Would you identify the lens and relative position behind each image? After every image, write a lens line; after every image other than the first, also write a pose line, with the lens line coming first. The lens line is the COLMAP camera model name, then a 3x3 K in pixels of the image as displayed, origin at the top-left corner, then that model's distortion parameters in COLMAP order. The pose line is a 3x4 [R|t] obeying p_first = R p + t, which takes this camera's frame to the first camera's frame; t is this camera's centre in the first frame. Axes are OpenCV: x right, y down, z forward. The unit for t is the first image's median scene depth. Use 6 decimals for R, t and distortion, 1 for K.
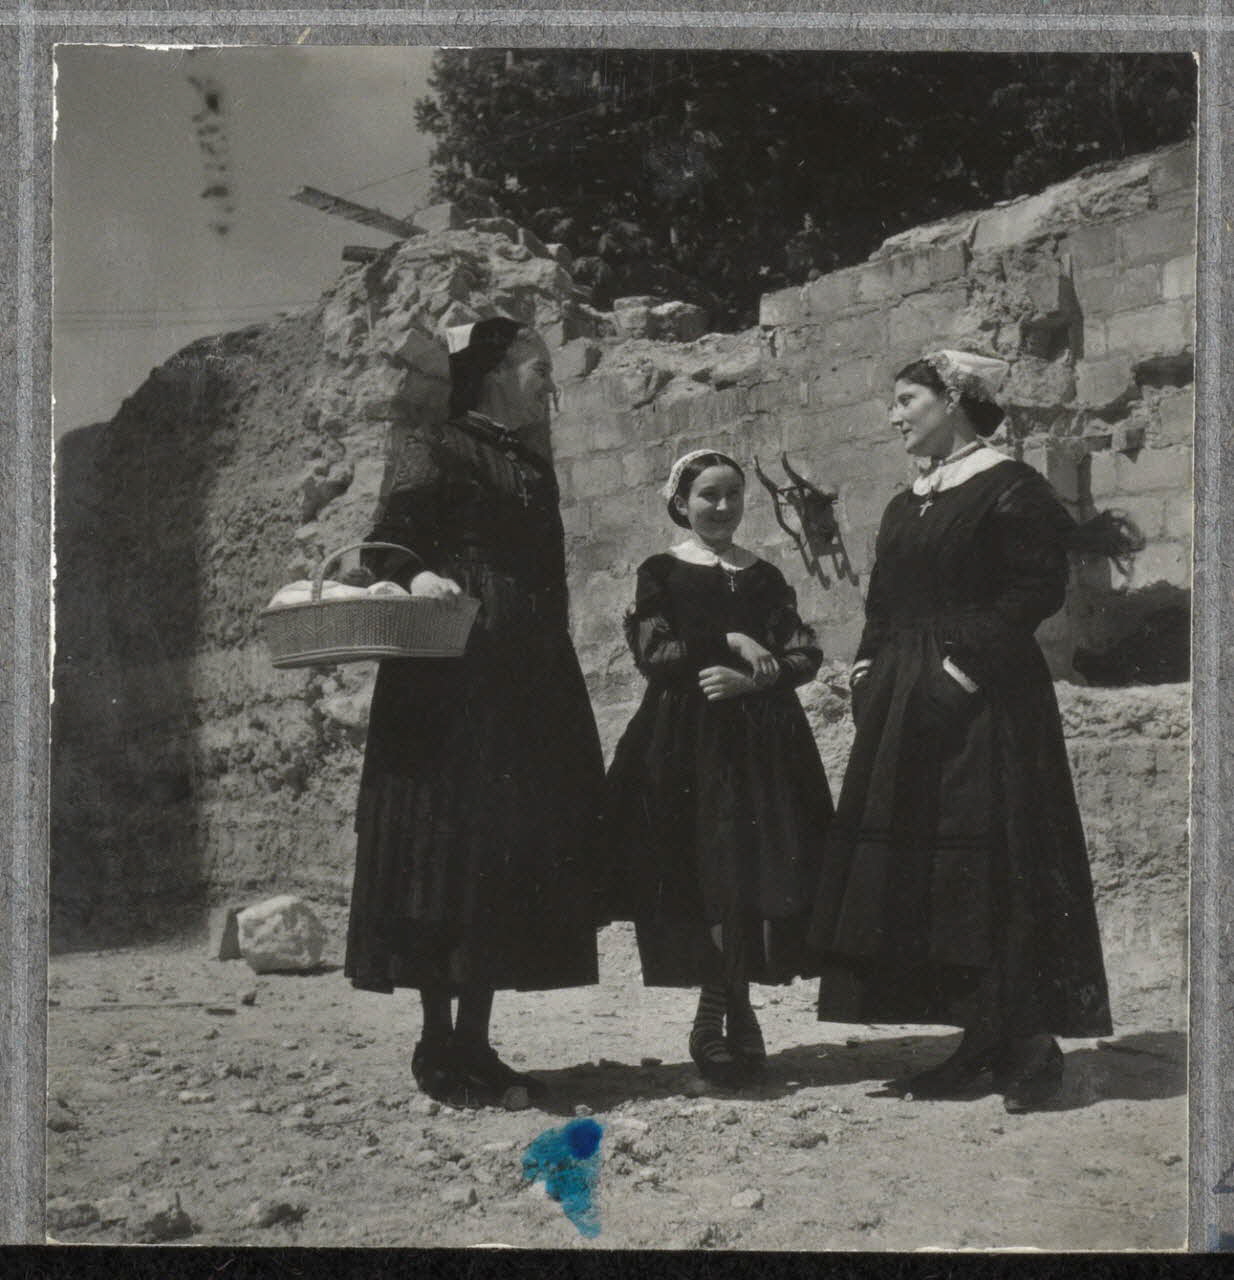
lens RADIAL K [[1648.7, 0, 588.6], [0, 1648.7, 653.4], [0, 0, 1]] dist [-0.024848, -0.044863]
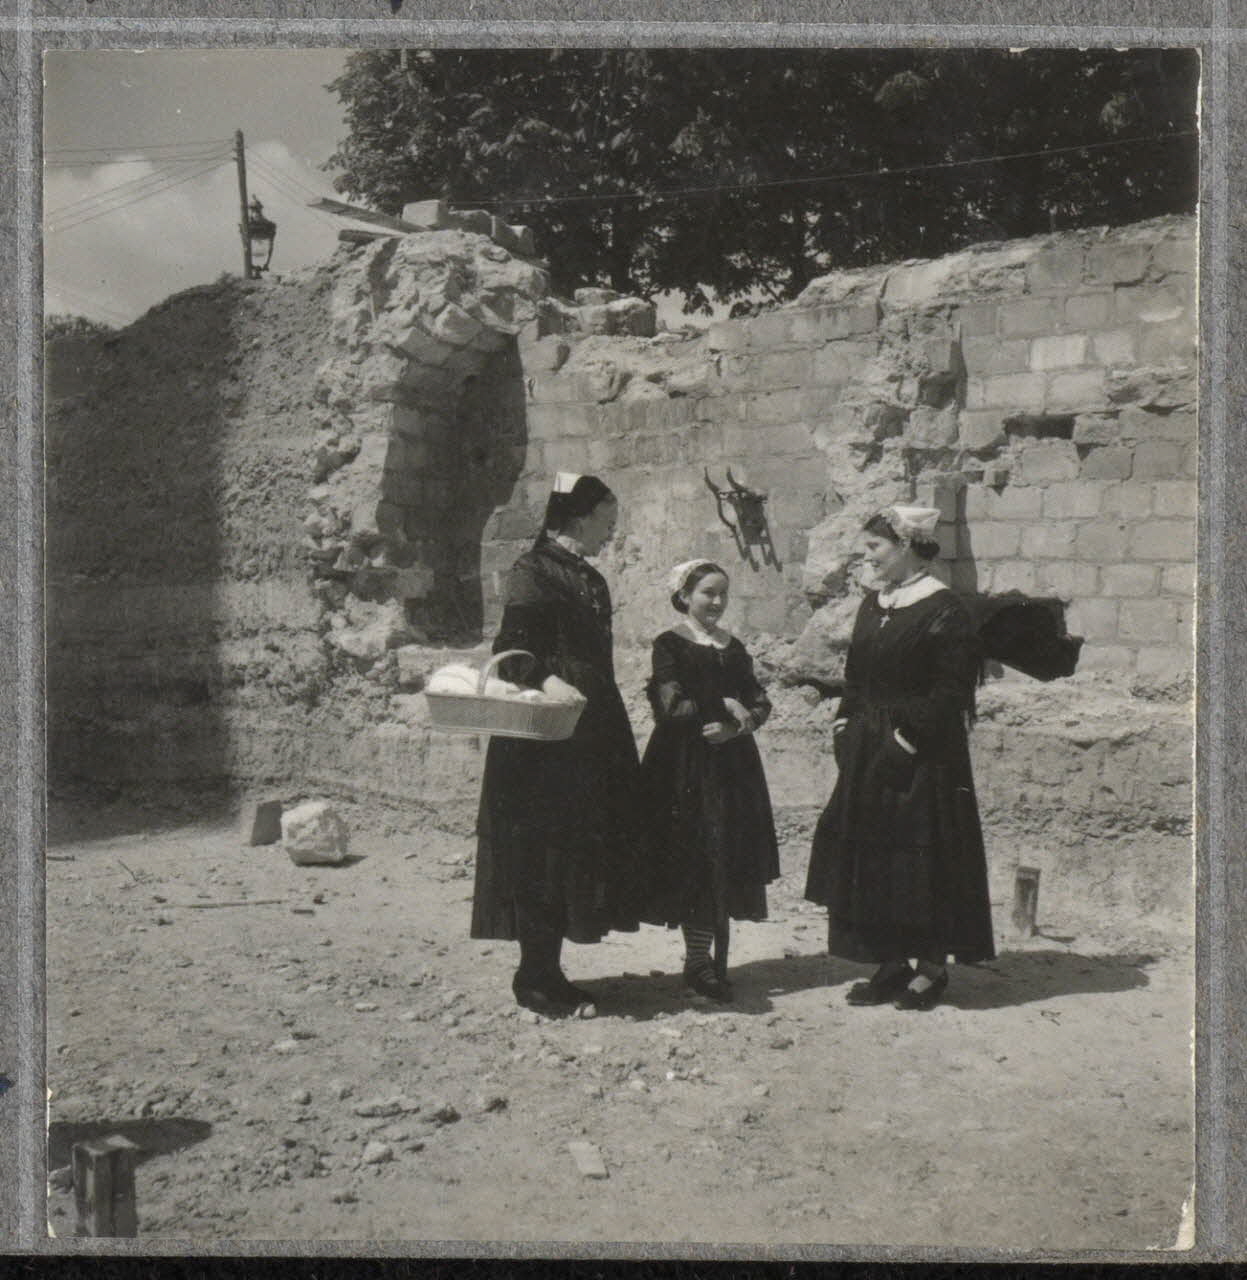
lens RADIAL K [[1695.3, 0, 591.8], [0, 1695.3, 679.7], [0, 0, 1]] dist [-0.021261, -0.037206]
pose [[0.995018, 0.013498, 0.098773, -0.104657], [-0.028370, 0.988165, 0.150746, -0.144769], [-0.095569, -0.152797, 0.983626, -0.272090]]
